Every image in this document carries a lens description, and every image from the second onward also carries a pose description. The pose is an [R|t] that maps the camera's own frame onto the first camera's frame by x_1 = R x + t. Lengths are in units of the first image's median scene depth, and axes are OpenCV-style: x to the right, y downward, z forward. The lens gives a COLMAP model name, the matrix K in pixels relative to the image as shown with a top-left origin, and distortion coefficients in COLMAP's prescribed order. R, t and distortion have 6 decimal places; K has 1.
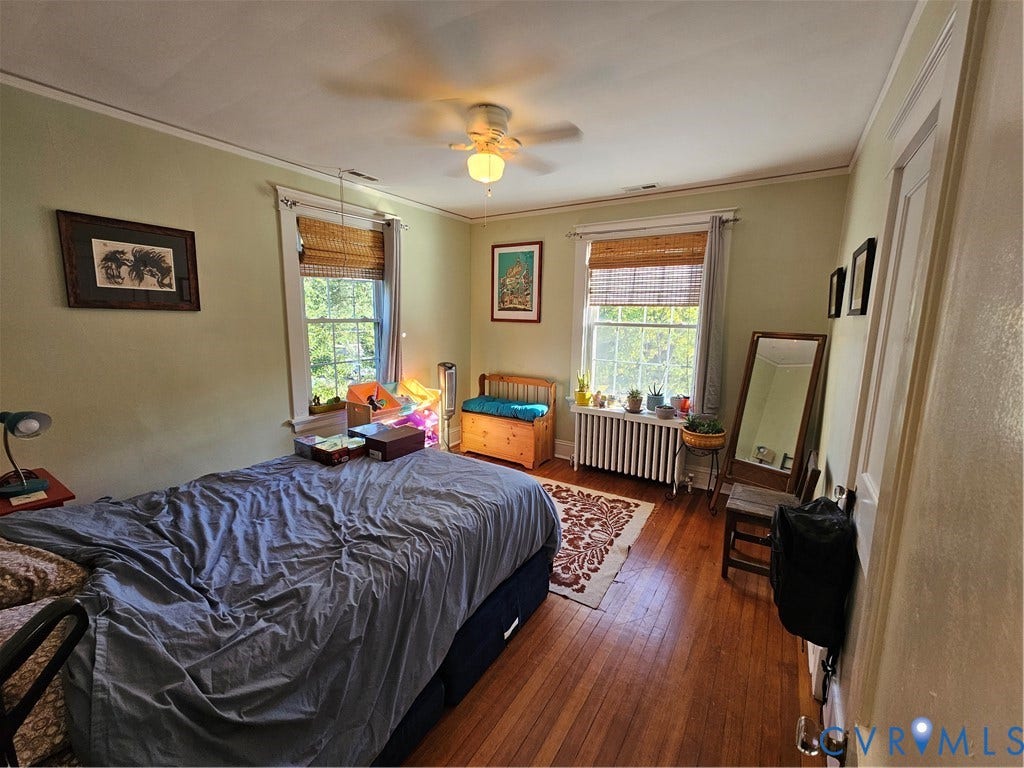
lens RADIAL K [[420.3, 0, 514.8], [0, 420.3, 379.9], [0, 0, 1]] dist [-0.001400, 0.001939]
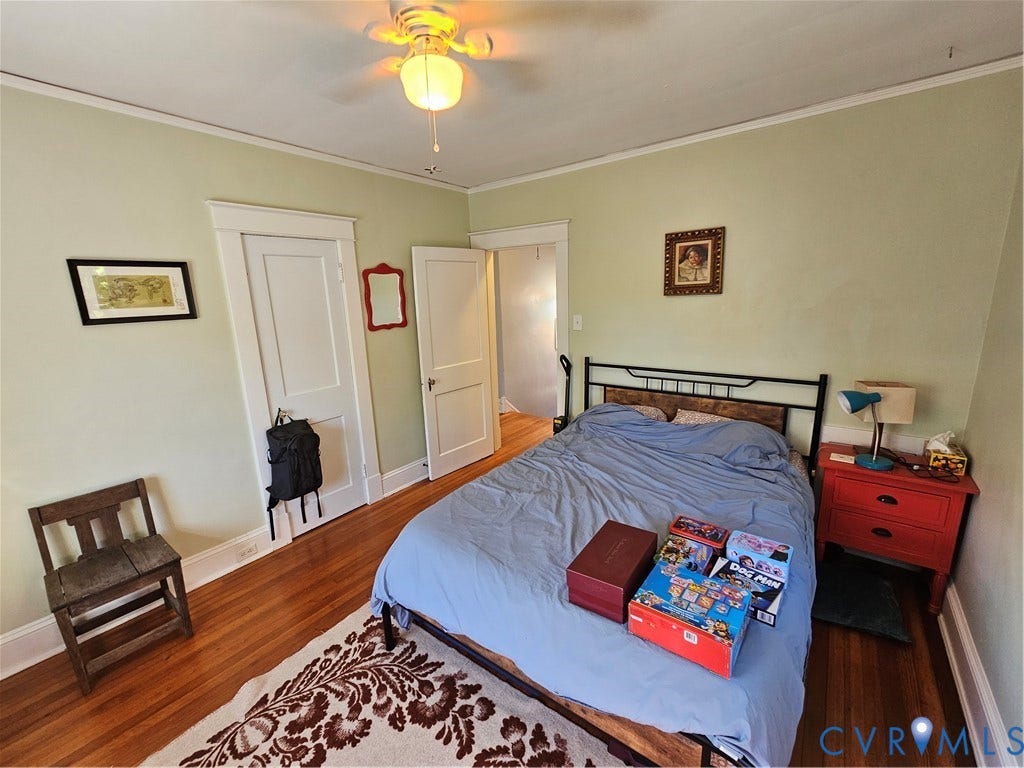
lens RADIAL K [[420.3, 0, 509.8], [0, 420.3, 382.8], [0, 0, 1]] dist [-0.001400, 0.001939]
pose [[-0.995877, 0.002860, 0.090670, -0.191757], [0.035053, 0.934005, 0.355536, -0.252855], [-0.083669, 0.357249, -0.930254, 1.384987]]
